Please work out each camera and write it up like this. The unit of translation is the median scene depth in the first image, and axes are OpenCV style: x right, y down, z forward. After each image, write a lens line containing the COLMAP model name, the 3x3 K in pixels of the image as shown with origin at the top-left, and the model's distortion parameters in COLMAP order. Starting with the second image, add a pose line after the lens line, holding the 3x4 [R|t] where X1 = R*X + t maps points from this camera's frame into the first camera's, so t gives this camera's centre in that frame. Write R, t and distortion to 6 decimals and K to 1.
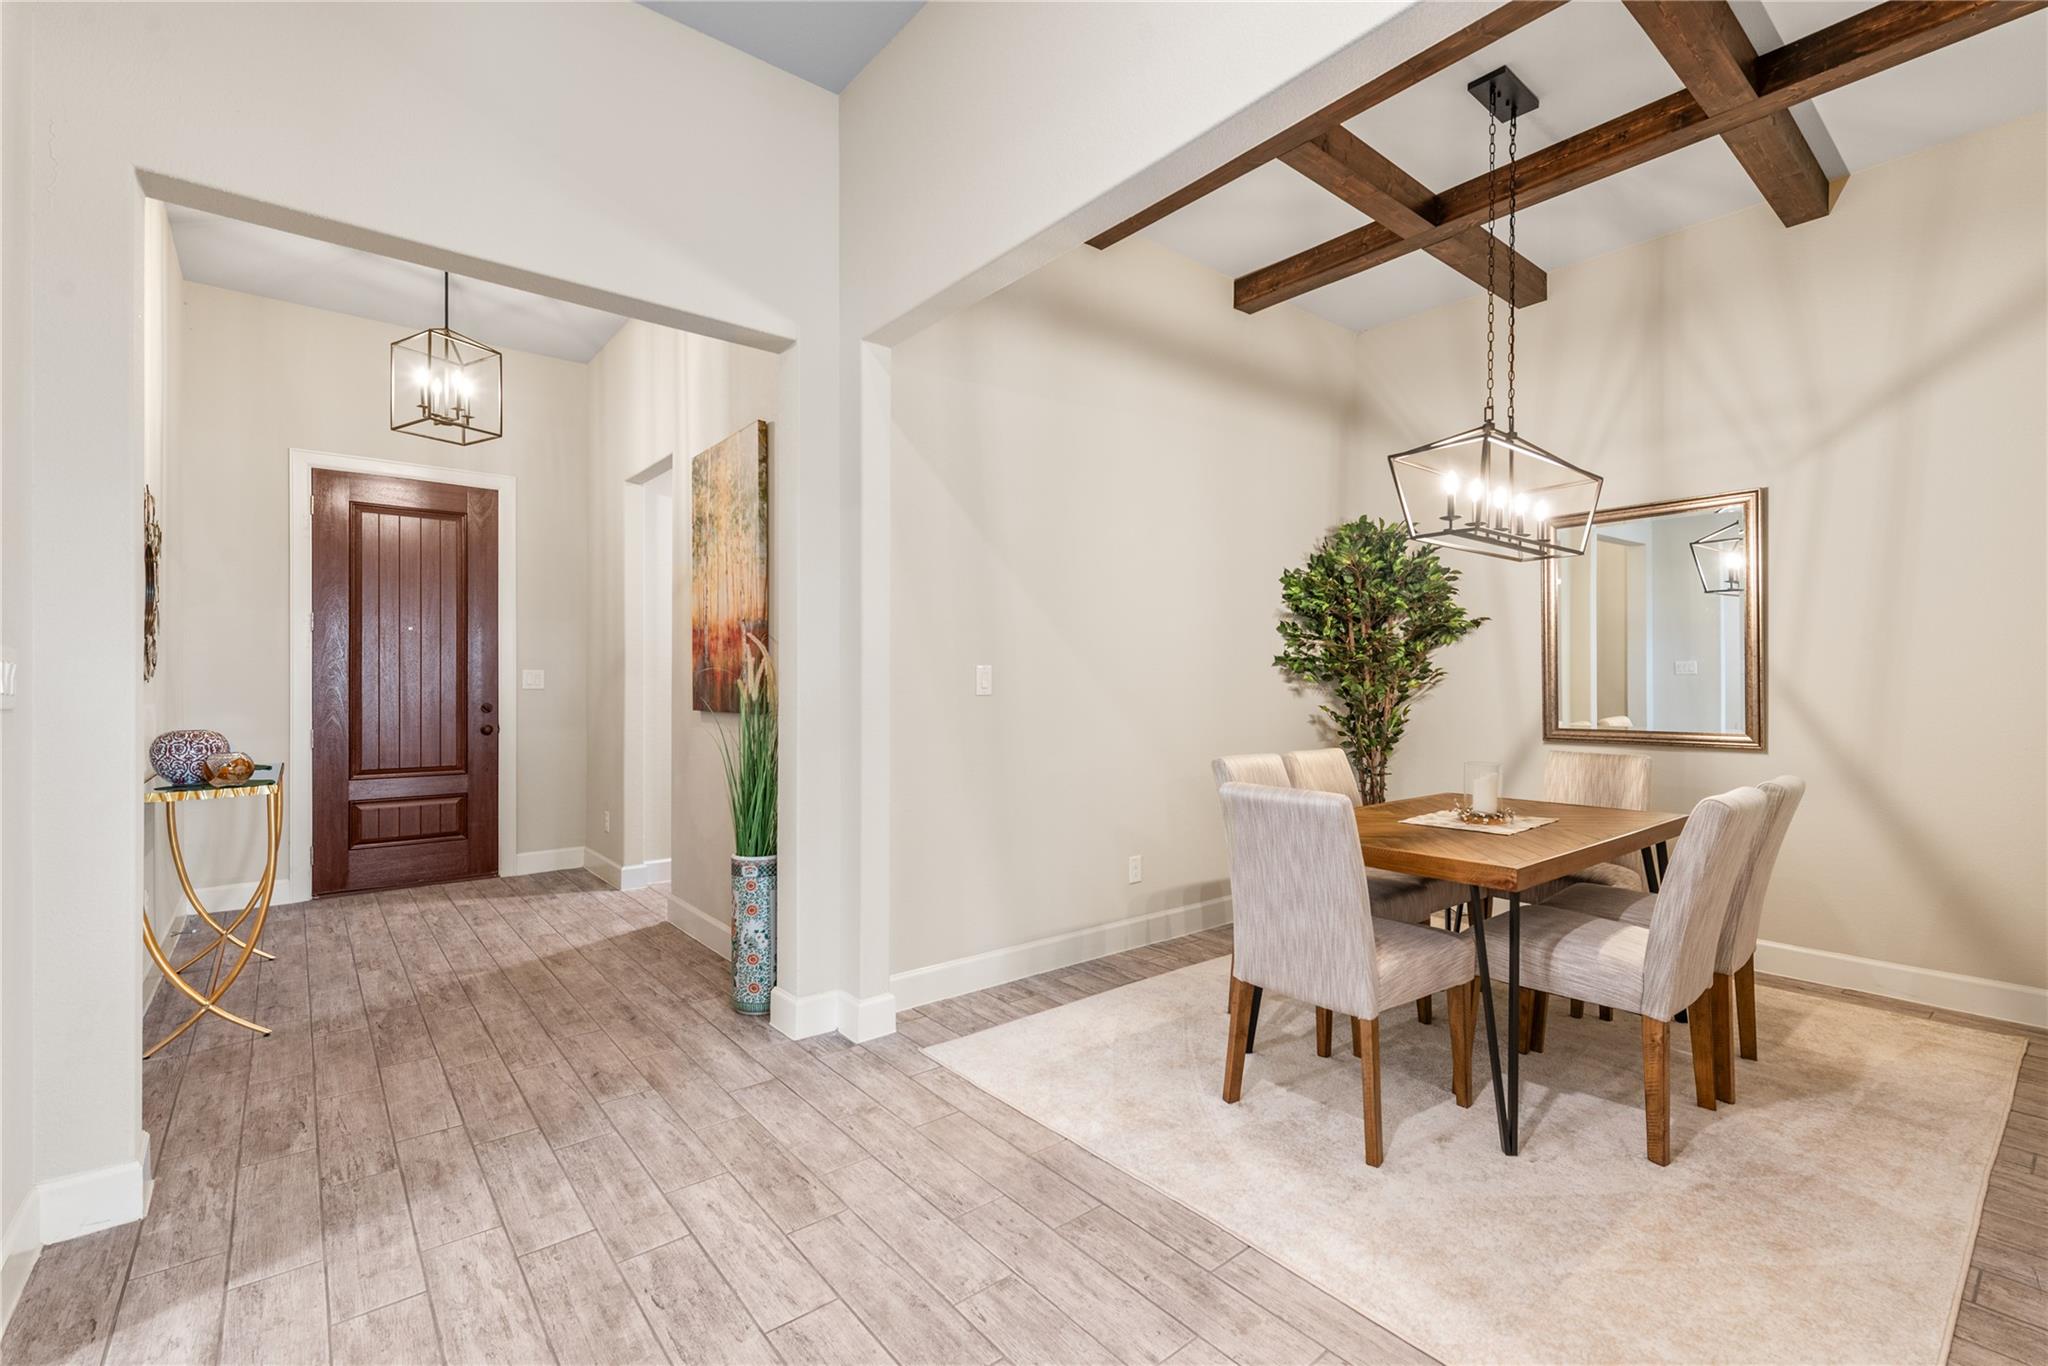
lens RADIAL K [[886.2, 0, 1024.0], [0, 886.2, 683.0], [0, 0, 1]] dist [0.018006, -0.008600]
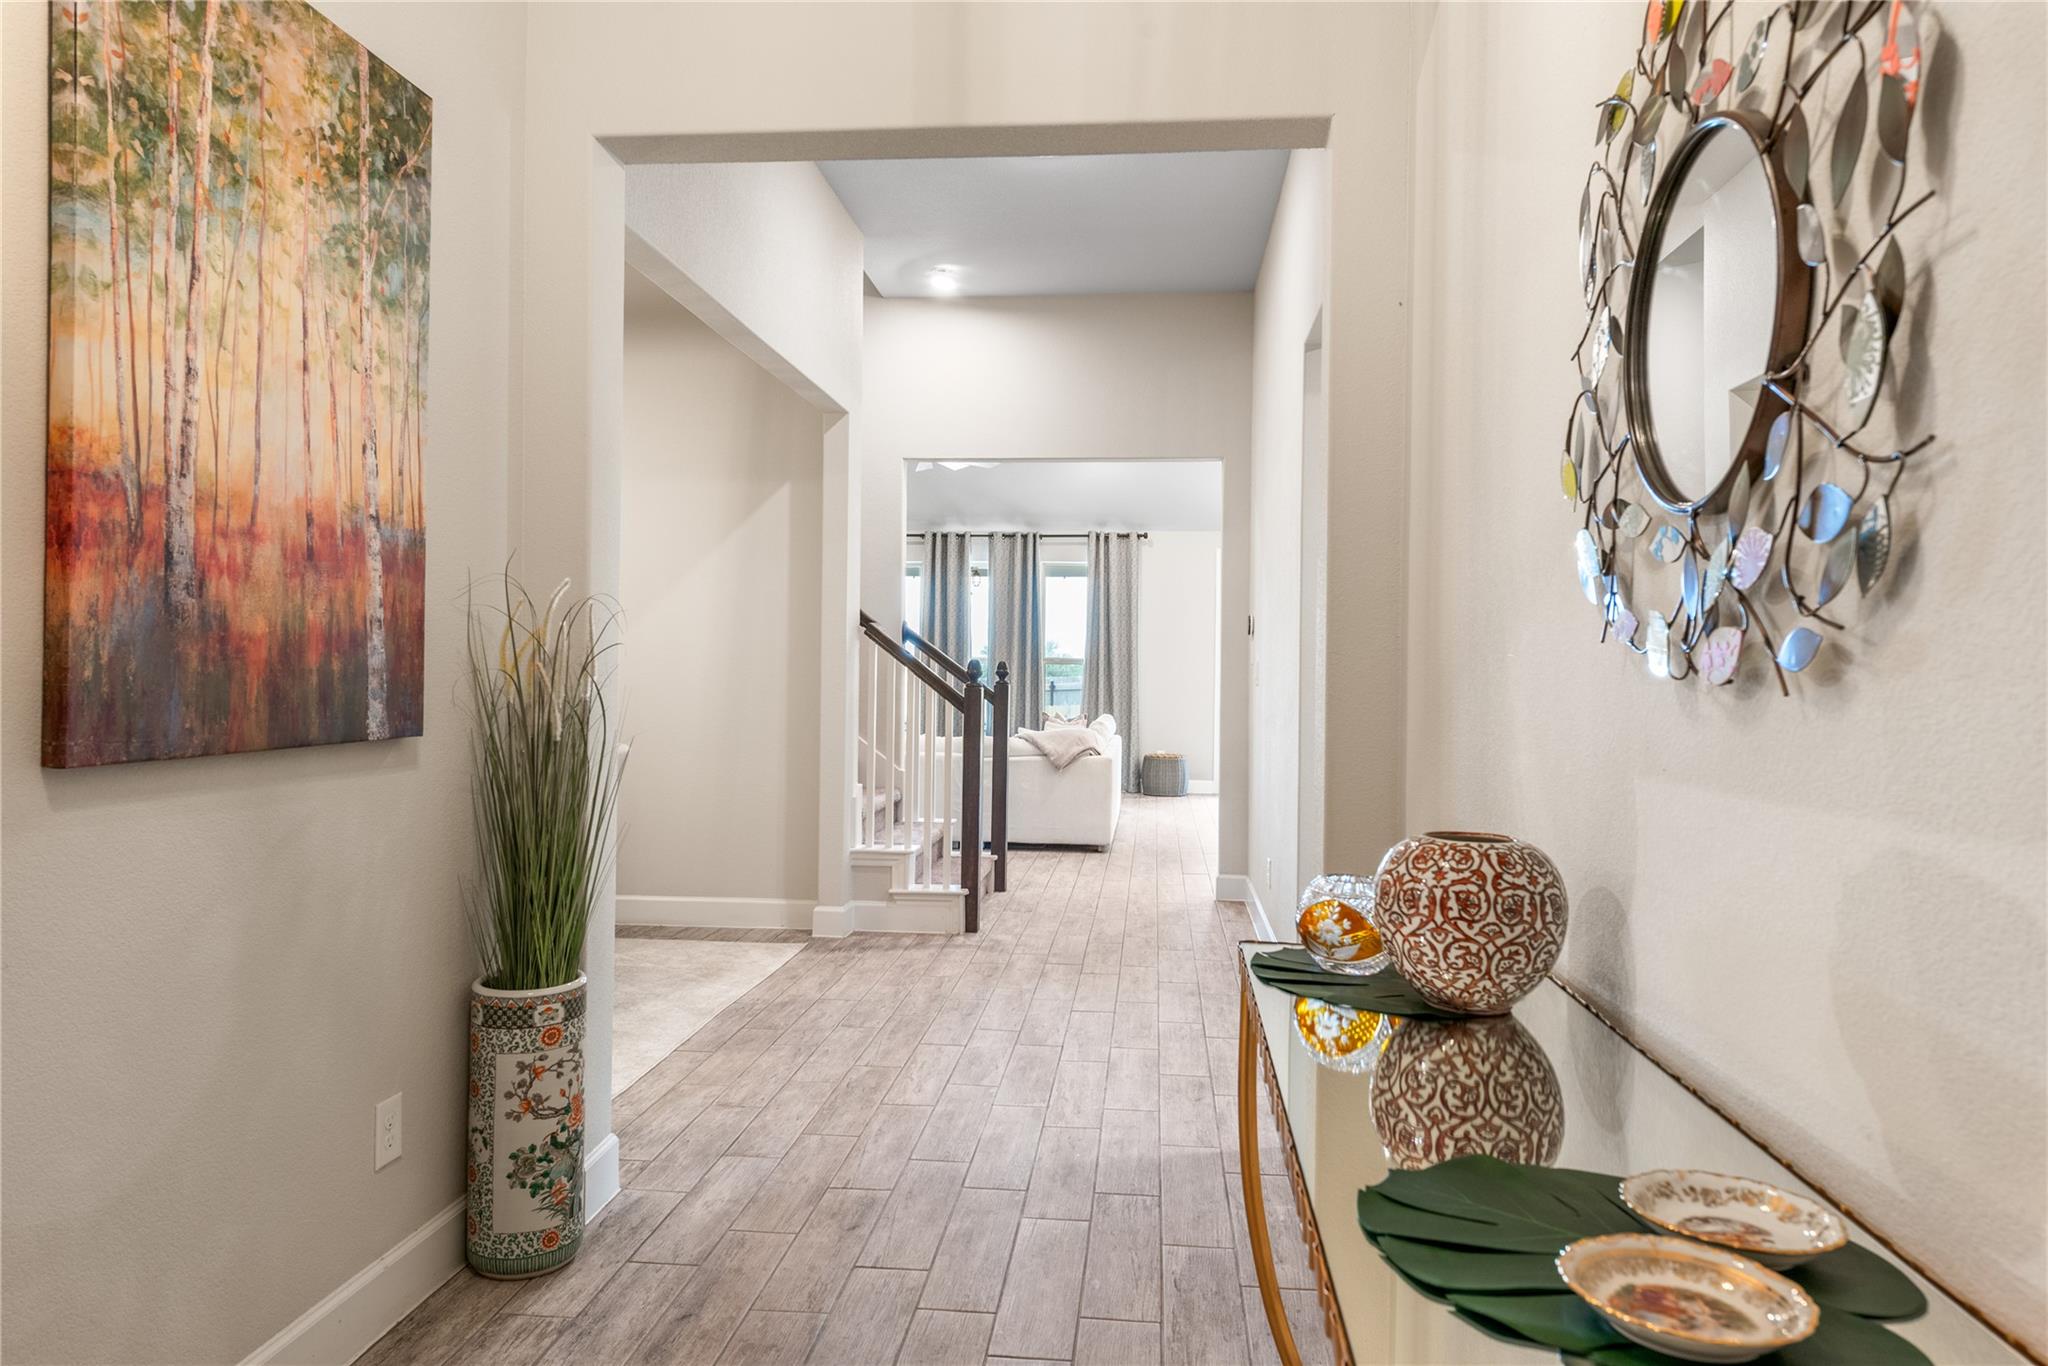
lens RADIAL K [[1381.9, 0, 1024.0], [0, 1381.9, 683.0], [0, 0, 1]] dist [0.000440, 0.000196]
pose [[-0.709953, -0.017620, 0.704029, -1.433178], [-0.013568, 0.999844, 0.011342, -0.007050], [-0.704119, -0.001500, -0.710081, 1.800300]]
